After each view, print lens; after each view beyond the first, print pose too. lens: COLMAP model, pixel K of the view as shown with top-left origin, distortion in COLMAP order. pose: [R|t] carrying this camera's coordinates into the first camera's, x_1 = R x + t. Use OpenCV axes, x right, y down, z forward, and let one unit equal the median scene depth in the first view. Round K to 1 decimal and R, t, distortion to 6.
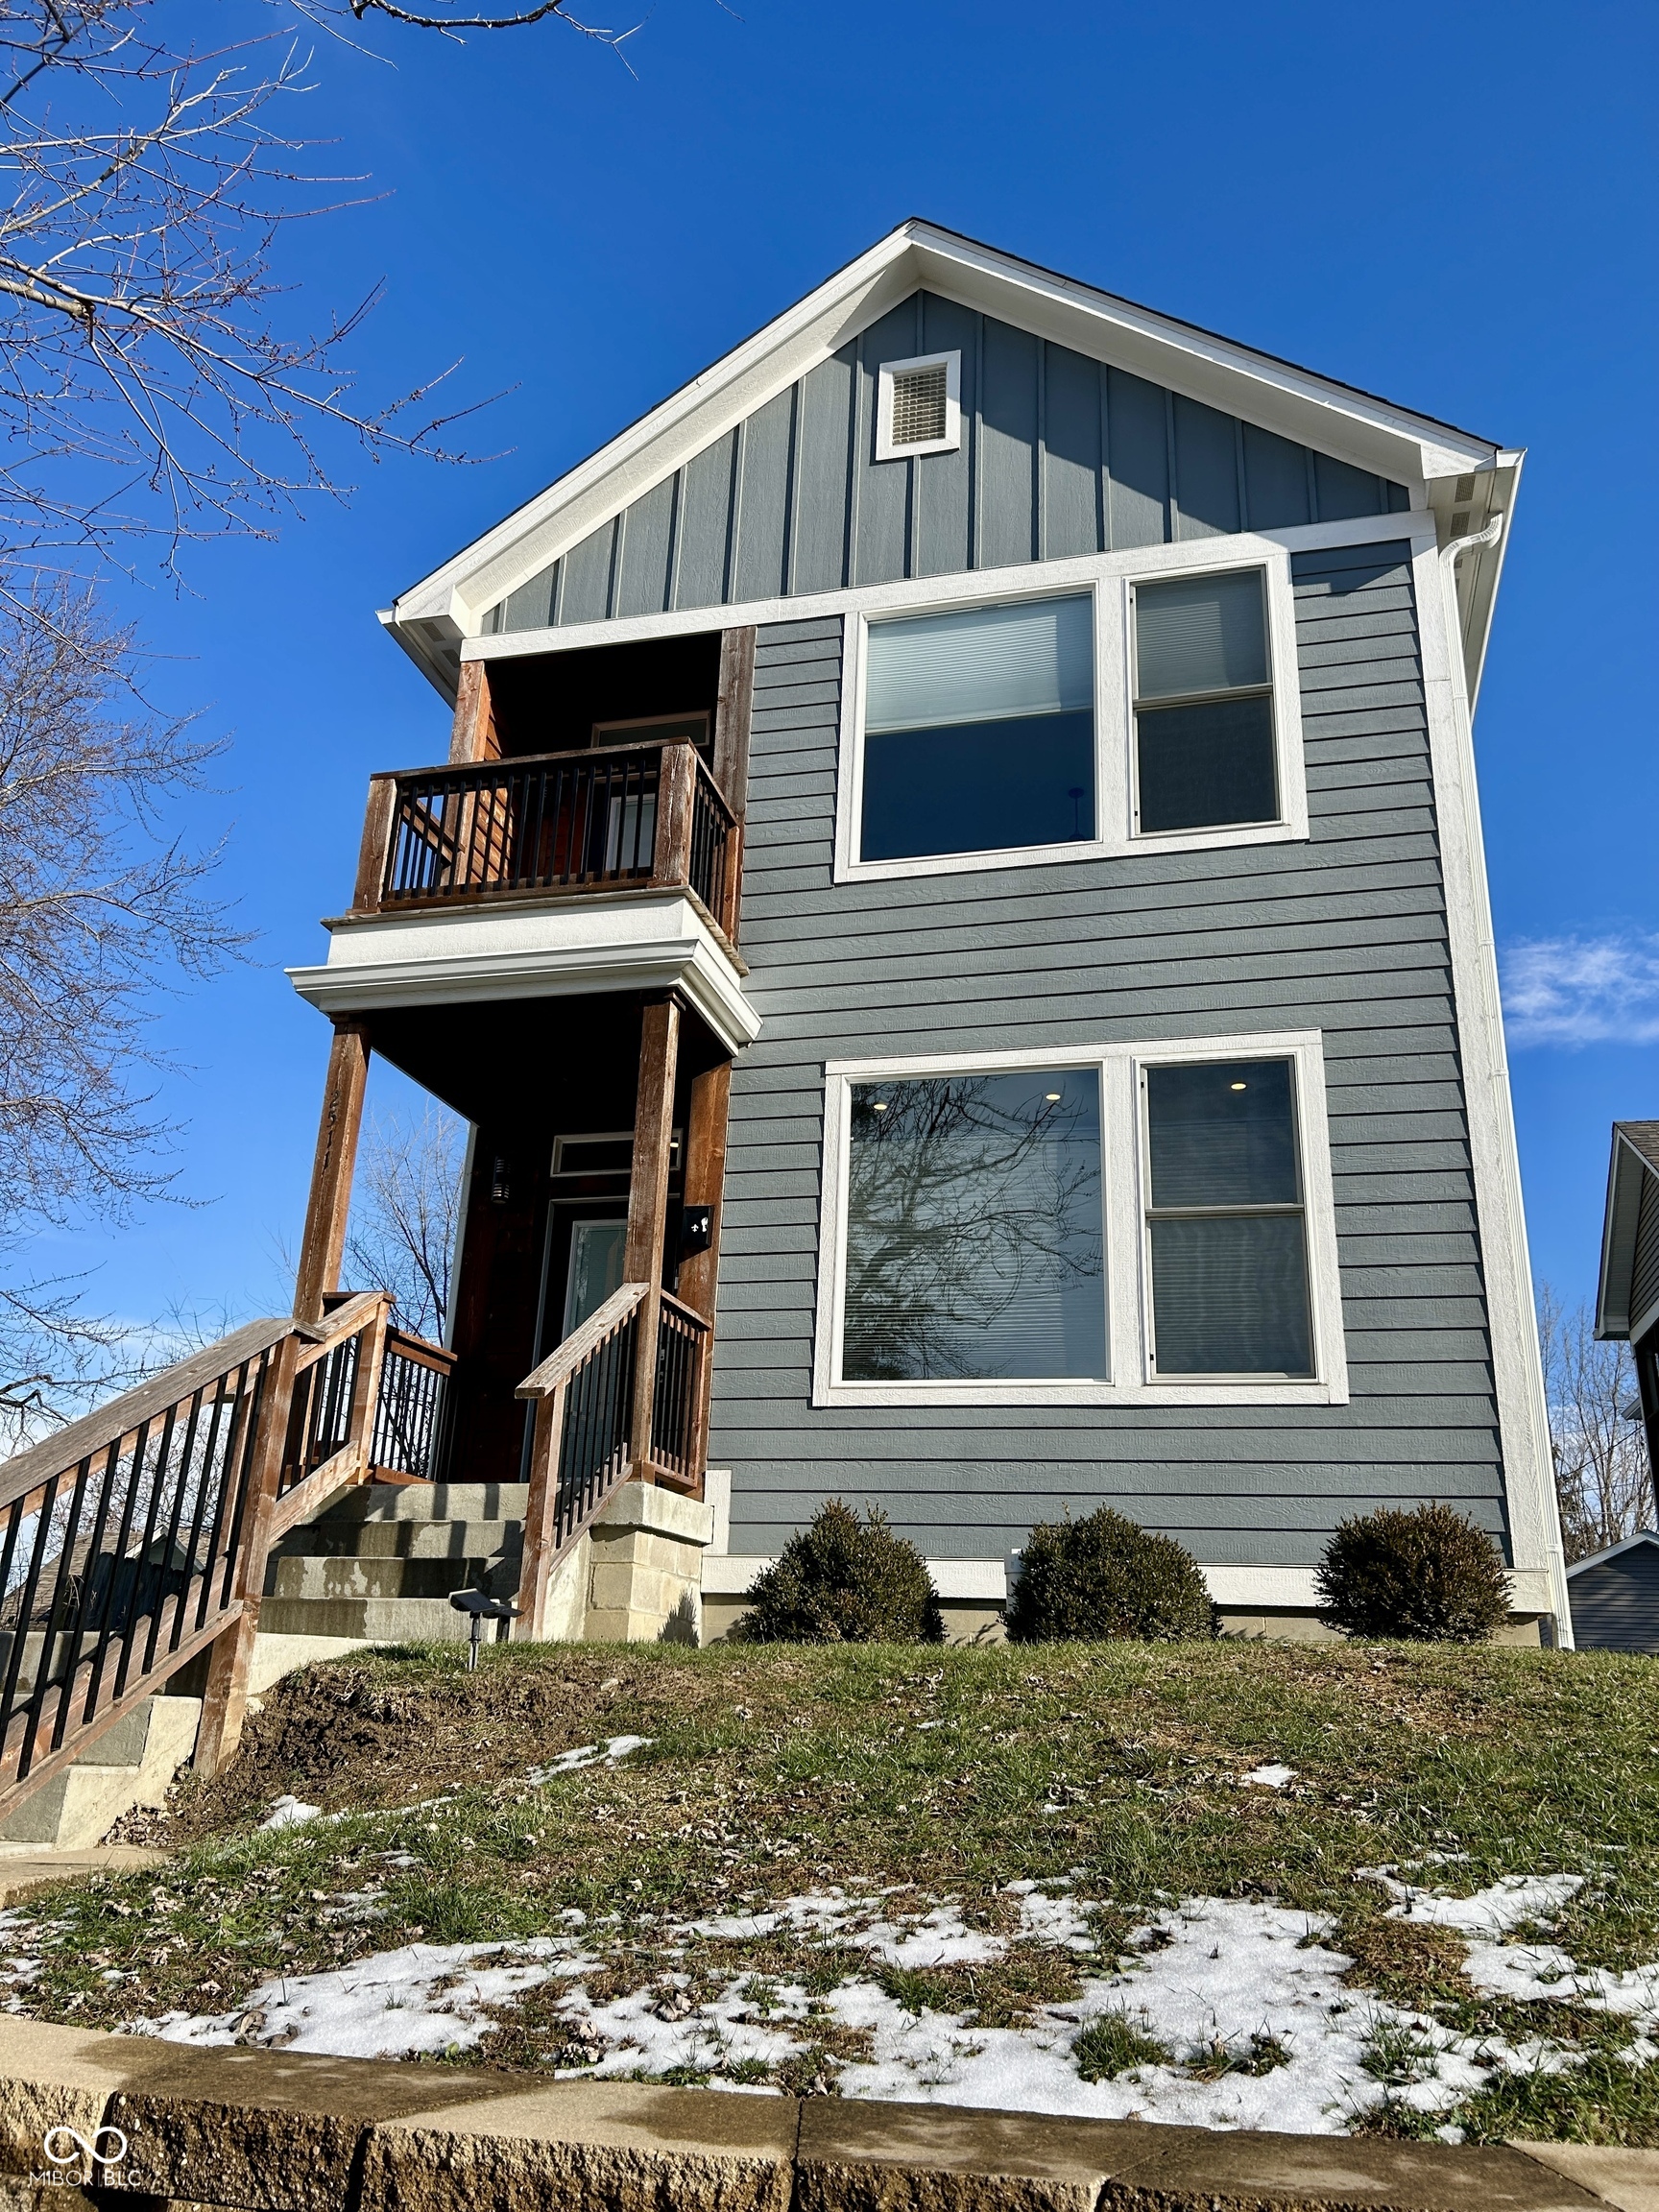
lens RADIAL K [[1616.1, 0, 829.5], [0, 1616.1, 1106.0], [0, 0, 1]] dist [0.132034, -0.286719]
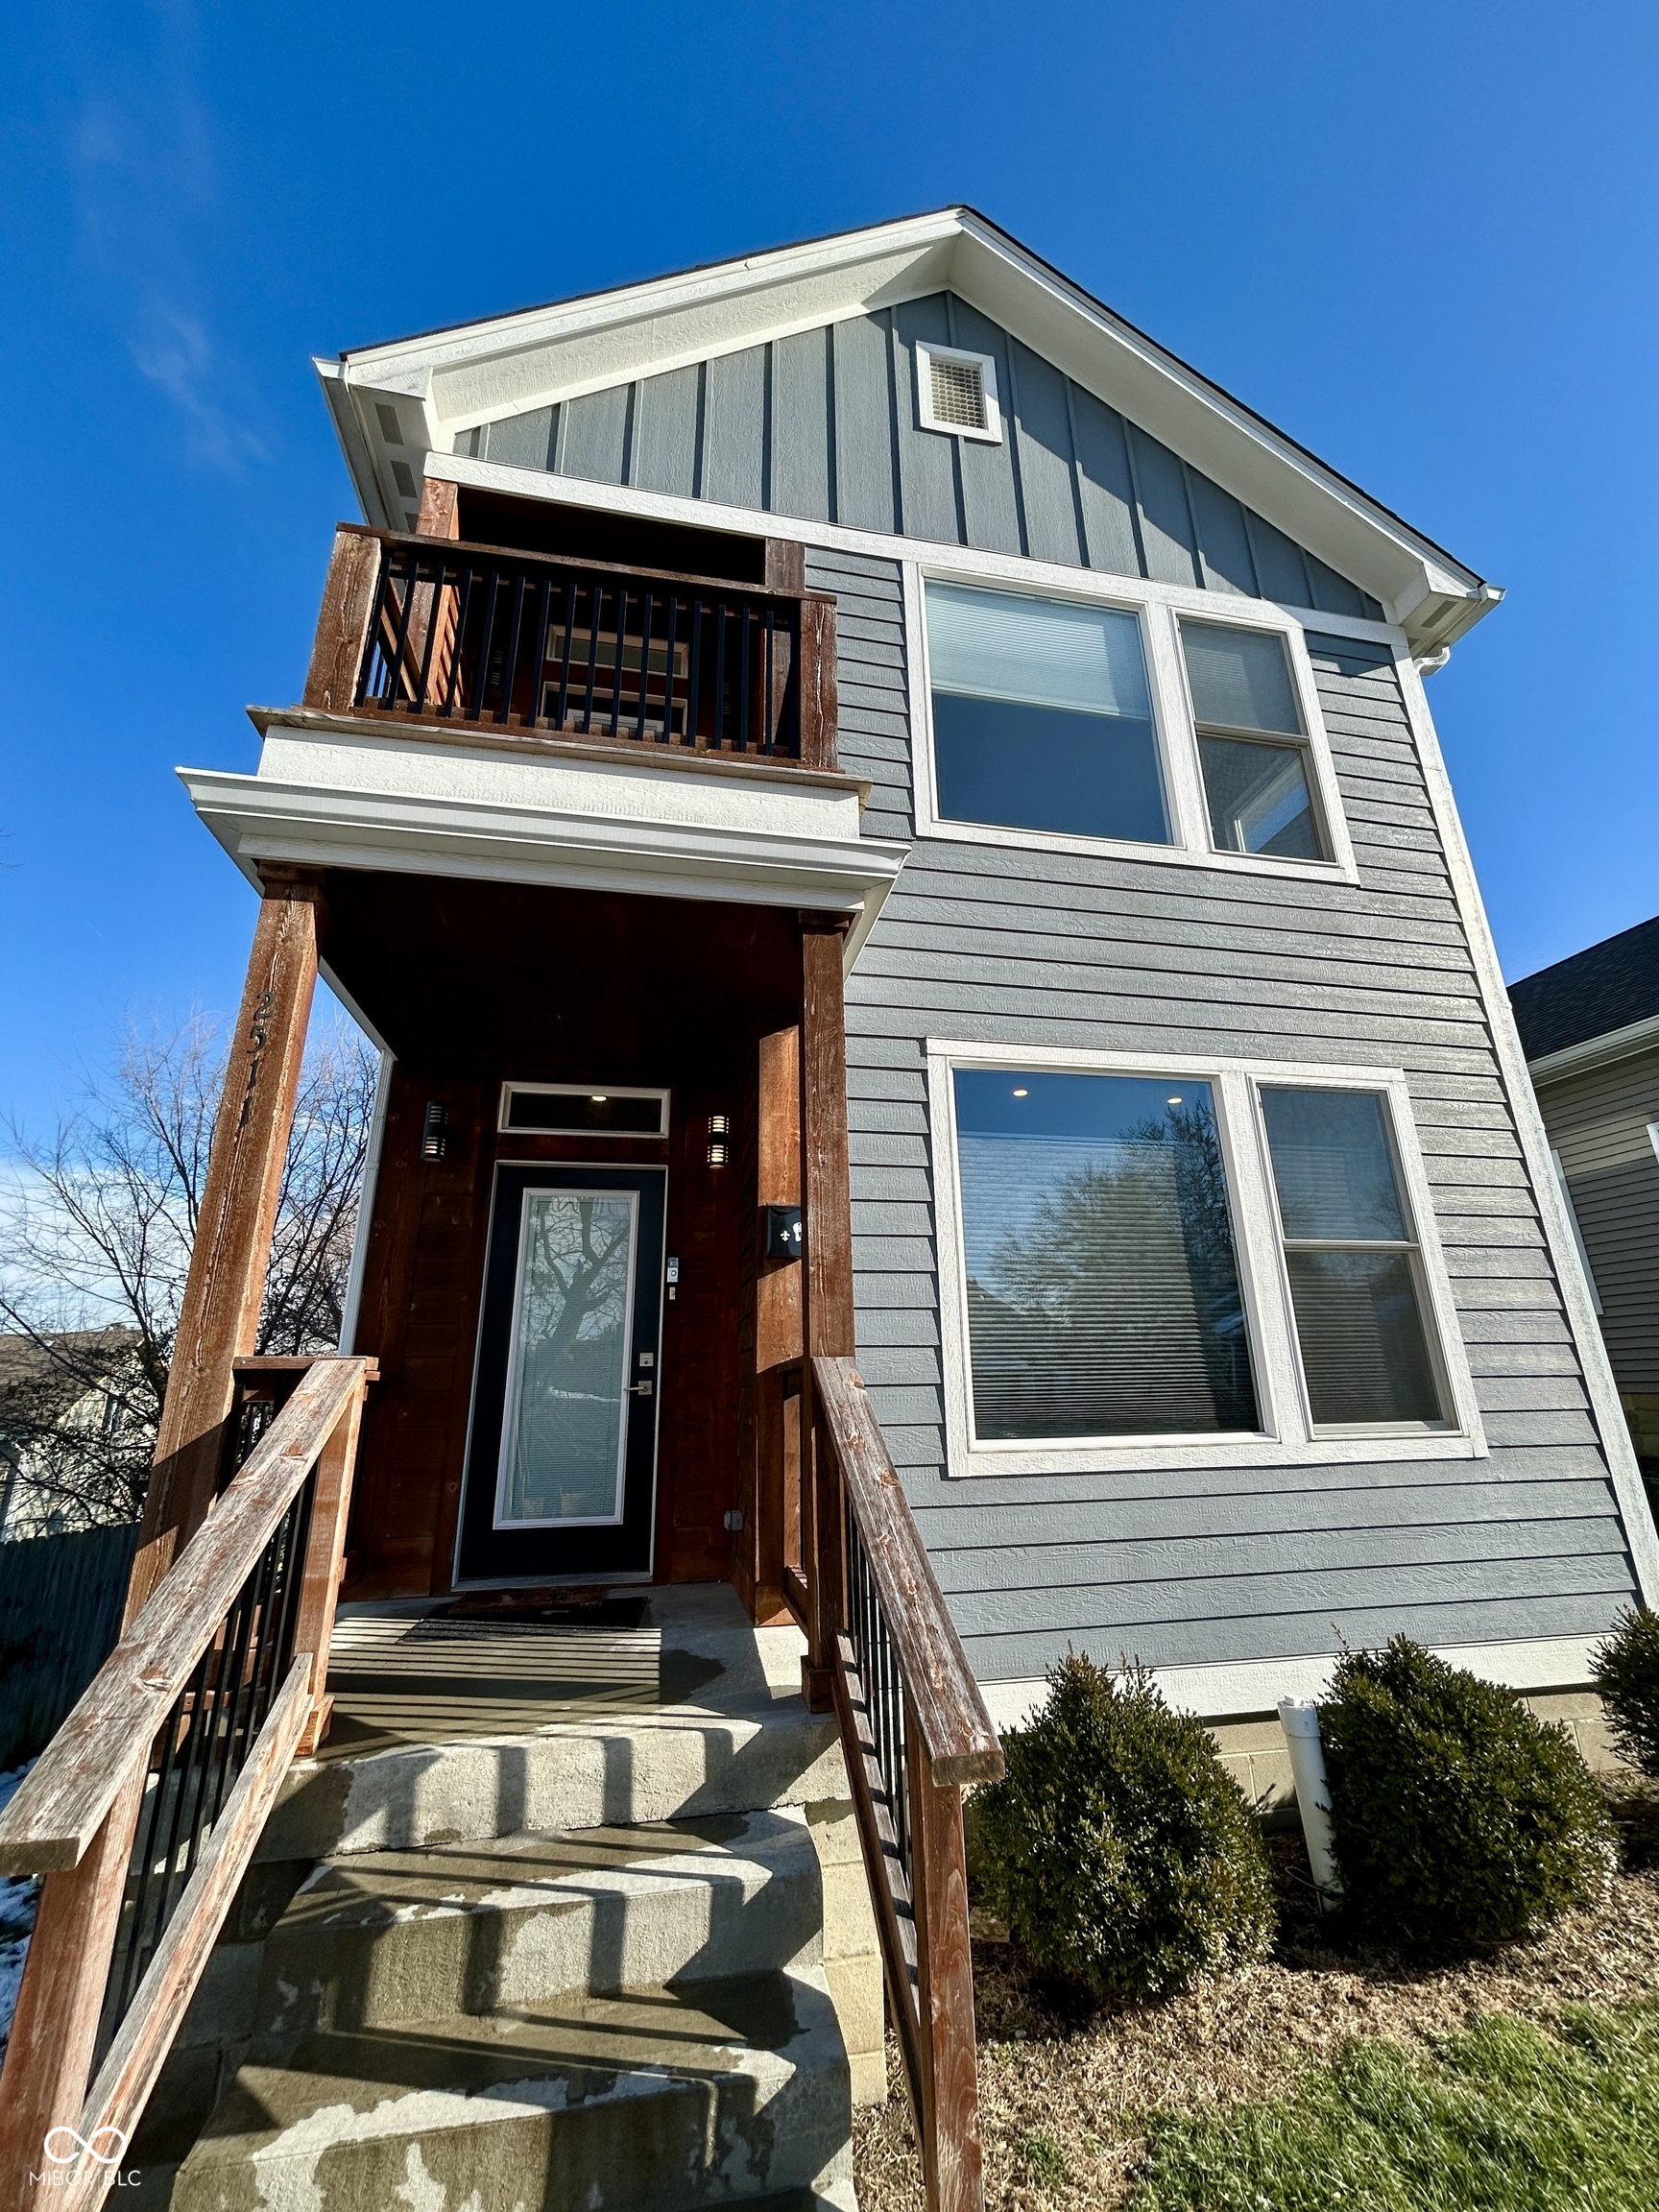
lens RADIAL K [[889.1, 0, 830.2], [0, 889.1, 1098.2], [0, 0, 1]] dist [-0.000099, 0.000826]
pose [[0.898561, 0.089209, 0.429685, -0.236241], [-0.107220, 0.994075, 0.017834, 0.000821], [-0.425549, -0.062096, 0.902803, 0.578288]]
